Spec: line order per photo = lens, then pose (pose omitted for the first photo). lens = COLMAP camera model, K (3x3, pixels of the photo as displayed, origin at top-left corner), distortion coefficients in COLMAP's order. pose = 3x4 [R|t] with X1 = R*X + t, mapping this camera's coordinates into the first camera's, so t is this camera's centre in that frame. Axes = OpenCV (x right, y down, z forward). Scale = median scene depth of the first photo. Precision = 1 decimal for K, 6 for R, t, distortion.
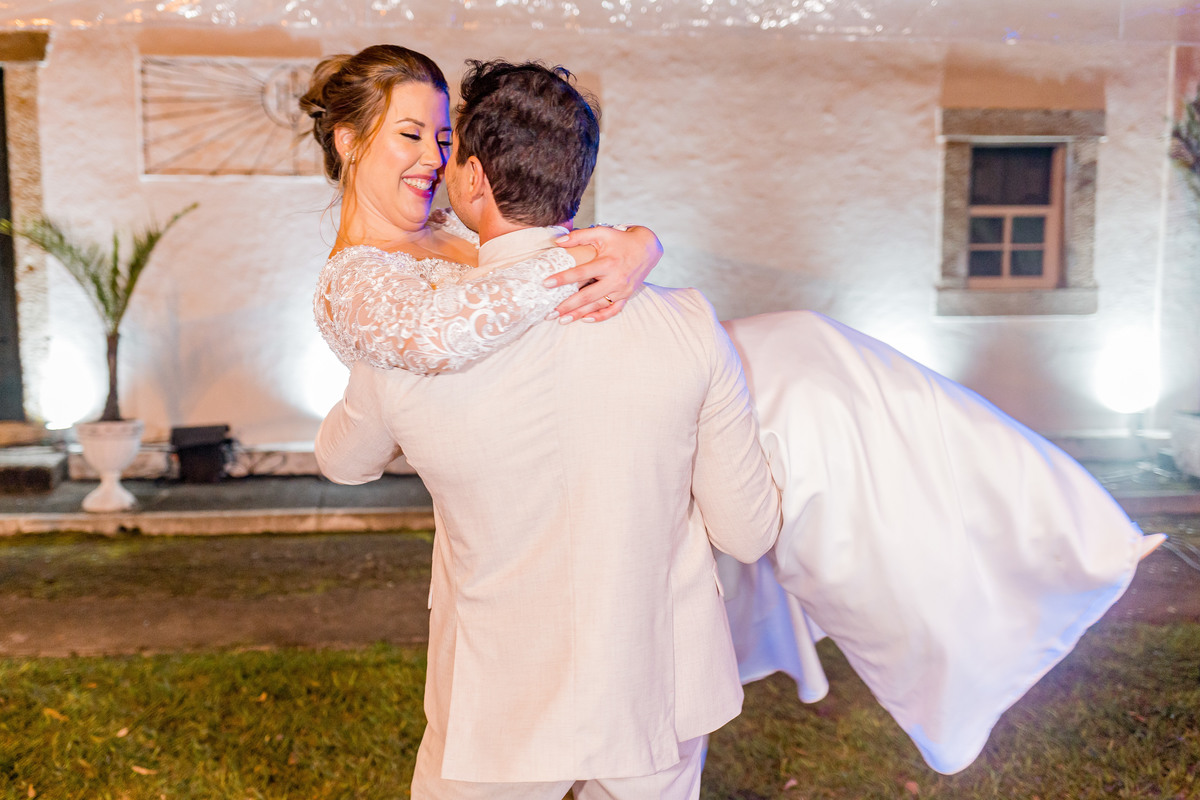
lens RADIAL K [[1239.5, 0, 600.0], [0, 1239.5, 400.0], [0, 0, 1]] dist [0.012970, -0.002834]
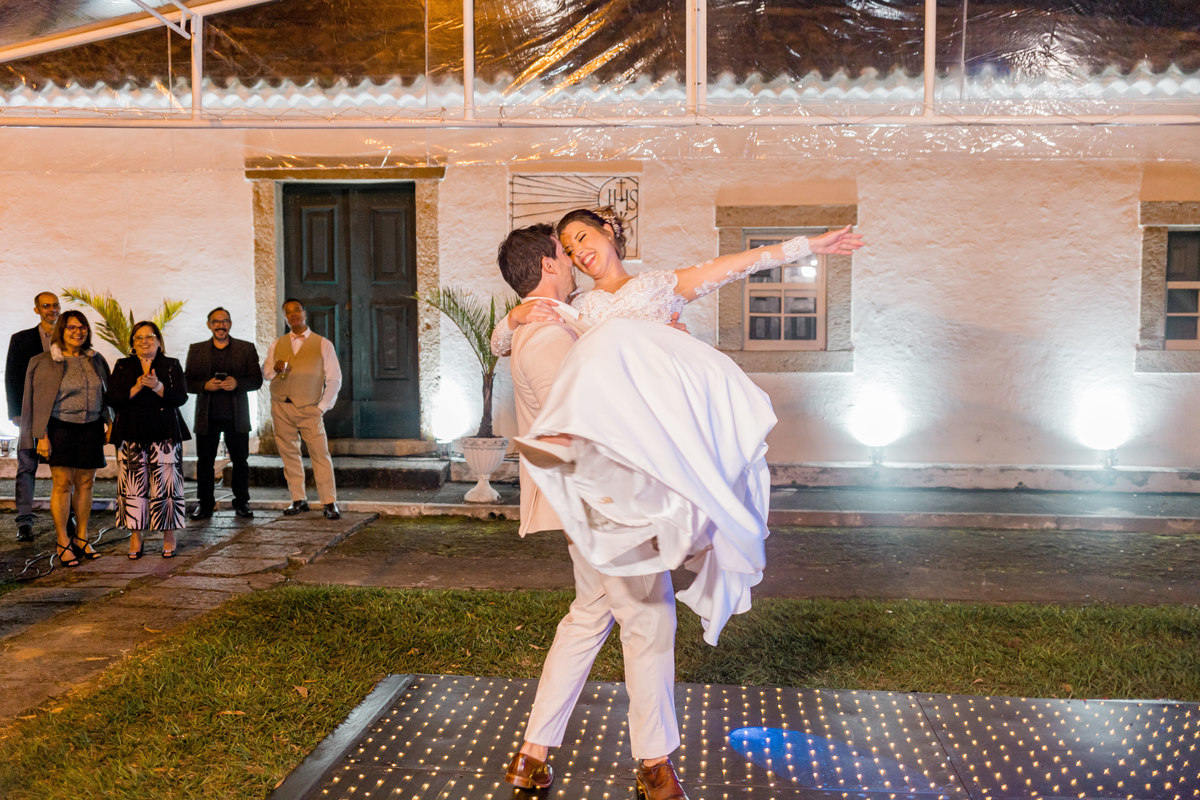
lens RADIAL K [[1239.5, 0, 600.0], [0, 1239.5, 400.0], [0, 0, 1]] dist [0.012970, -0.002834]
pose [[0.978503, 0.019060, -0.205350, 0.008904], [-0.032074, 0.997669, -0.060234, 0.051316], [0.203723, 0.065525, 0.976833, -0.292596]]
